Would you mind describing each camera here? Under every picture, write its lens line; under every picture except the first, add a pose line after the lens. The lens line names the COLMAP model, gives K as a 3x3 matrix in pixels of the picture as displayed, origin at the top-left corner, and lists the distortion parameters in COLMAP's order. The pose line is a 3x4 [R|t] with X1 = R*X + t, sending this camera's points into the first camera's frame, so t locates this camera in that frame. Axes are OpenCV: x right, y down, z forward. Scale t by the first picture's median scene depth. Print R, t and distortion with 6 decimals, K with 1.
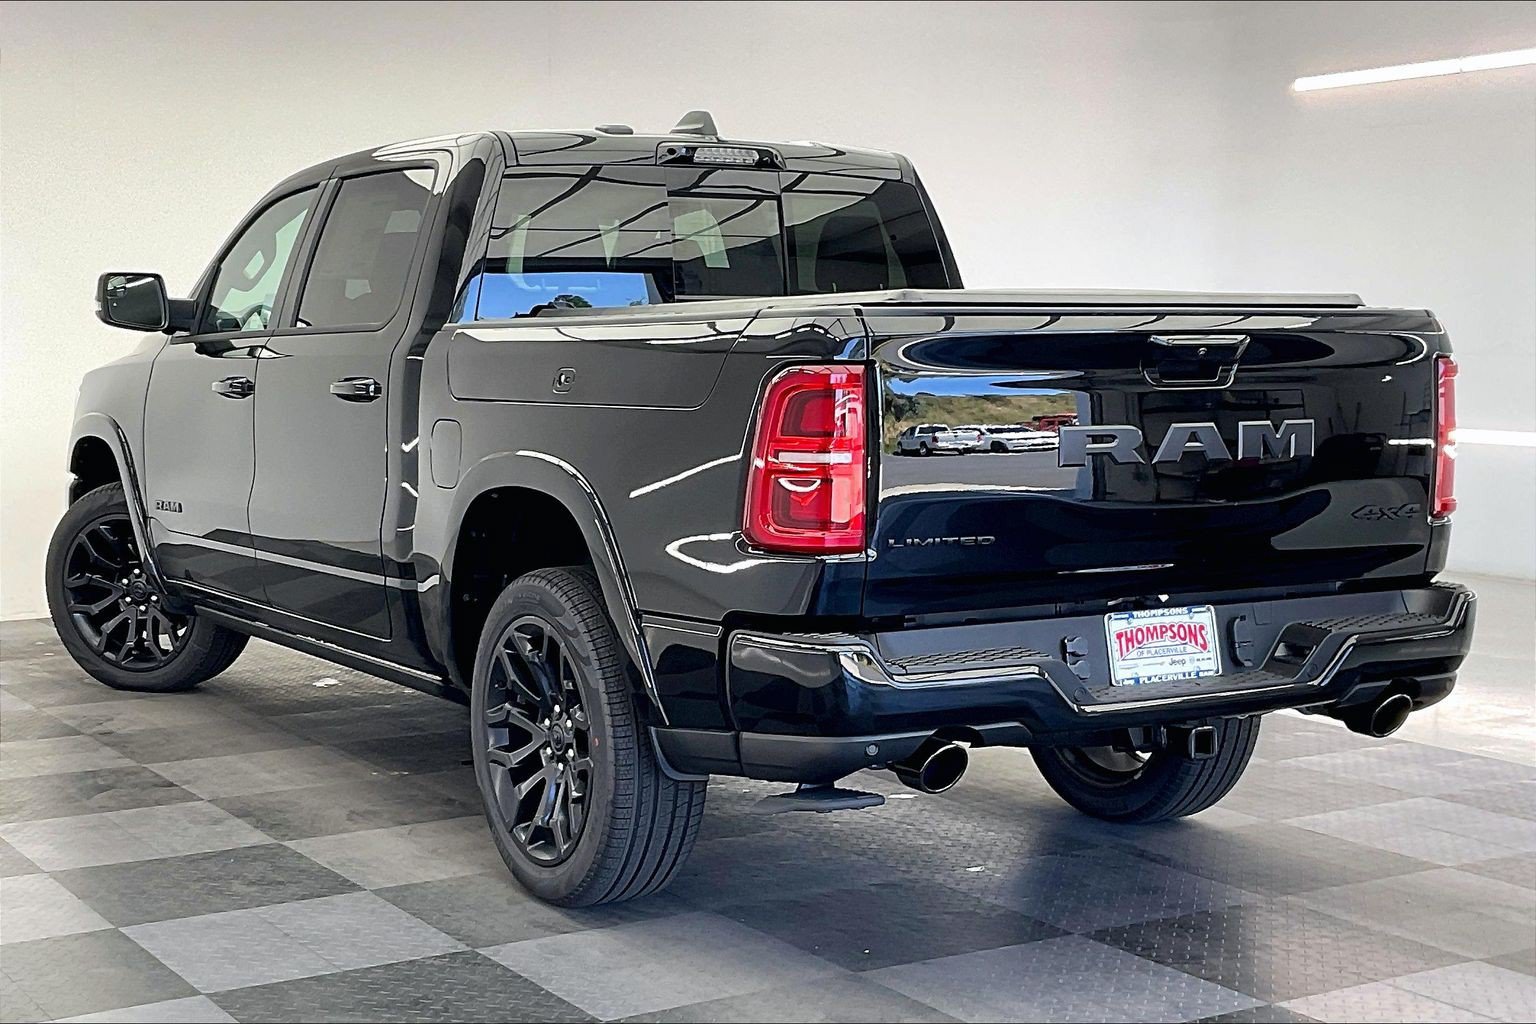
lens RADIAL K [[2212.6, 0, 766.7], [0, 2212.6, 509.3], [0, 0, 1]] dist [0.101128, 0.000000]
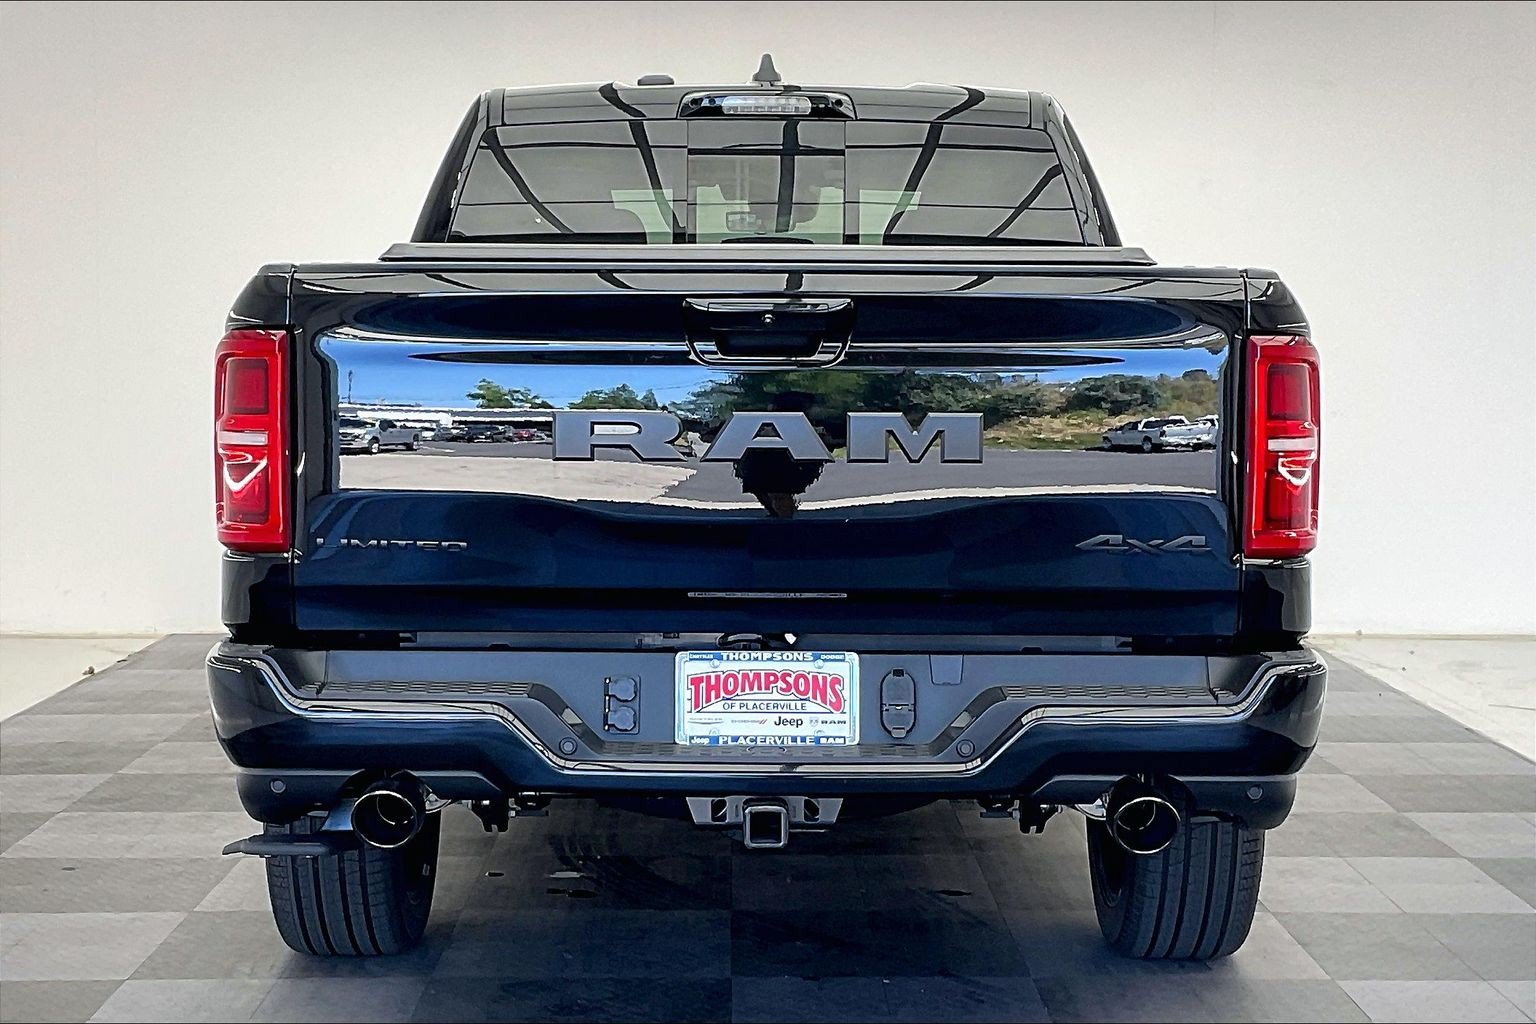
lens RADIAL K [[2050.8, 0, 768.5], [0, 2050.8, 514.3], [0, 0, 1]] dist [-0.074375, 0.000000]
pose [[0.864018, 0.057866, -0.500125, 0.529744], [-0.050970, 0.998323, 0.027454, -0.022556], [0.500874, 0.001771, 0.865518, 0.377646]]
